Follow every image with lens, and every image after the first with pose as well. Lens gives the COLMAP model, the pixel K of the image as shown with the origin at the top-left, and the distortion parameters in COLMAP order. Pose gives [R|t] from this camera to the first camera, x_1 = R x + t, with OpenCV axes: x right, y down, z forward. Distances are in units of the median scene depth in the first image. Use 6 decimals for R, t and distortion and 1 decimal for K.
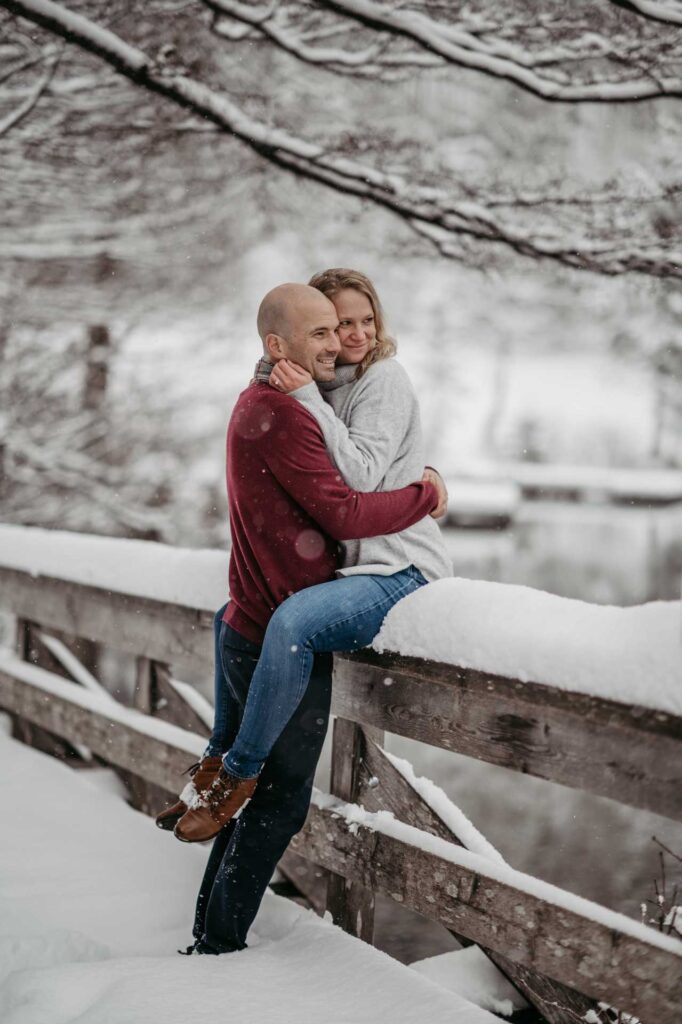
lens RADIAL K [[2549.5, 0, 341.0], [0, 2549.5, 512.0], [0, 0, 1]] dist [-0.046500, -1.659097]
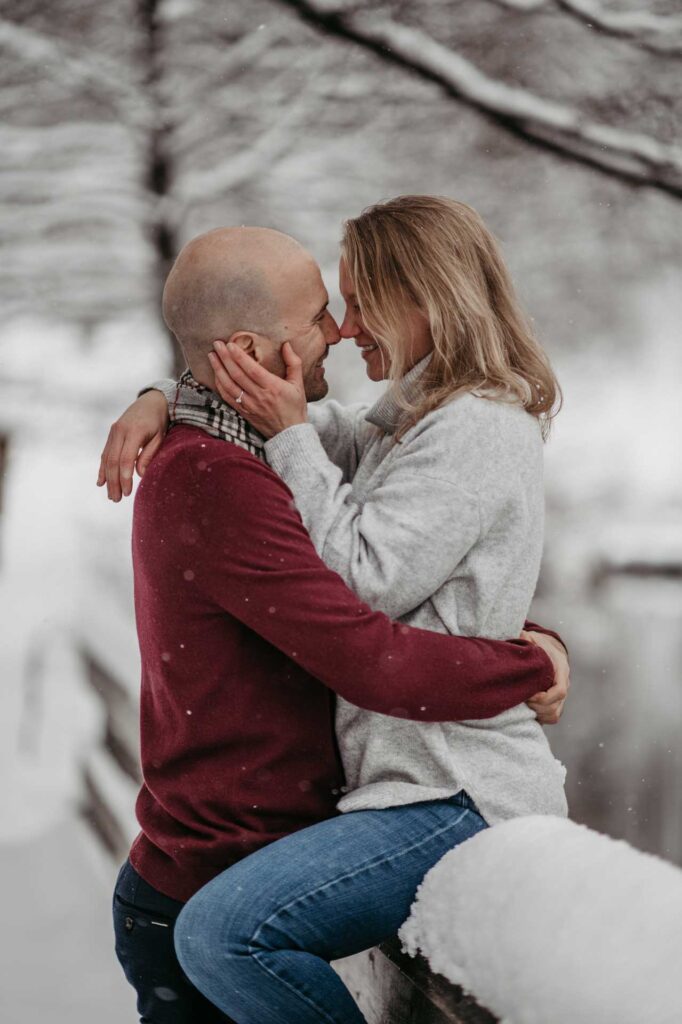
lens RADIAL K [[2549.5, 0, 341.0], [0, 2549.5, 512.0], [0, 0, 1]] dist [-0.046500, -1.659097]
pose [[0.985560, 0.002024, -0.169313, 0.048584], [-0.006503, 0.999643, -0.025902, -0.010790], [0.169200, 0.026629, 0.985222, 0.280443]]
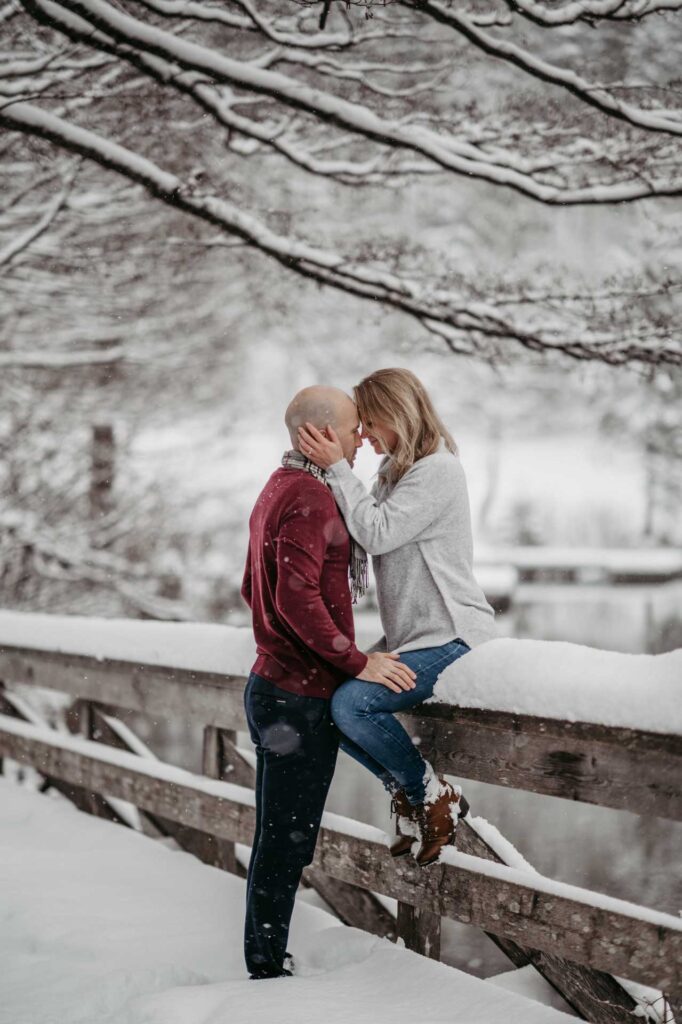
lens RADIAL K [[2549.5, 0, 341.0], [0, 2549.5, 512.0], [0, 0, 1]] dist [-0.046500, -1.659097]
pose [[0.999295, -0.037295, 0.004205, -0.016990], [0.037421, 0.998674, -0.035345, 0.003633], [-0.002881, 0.035477, 0.999366, -0.082369]]
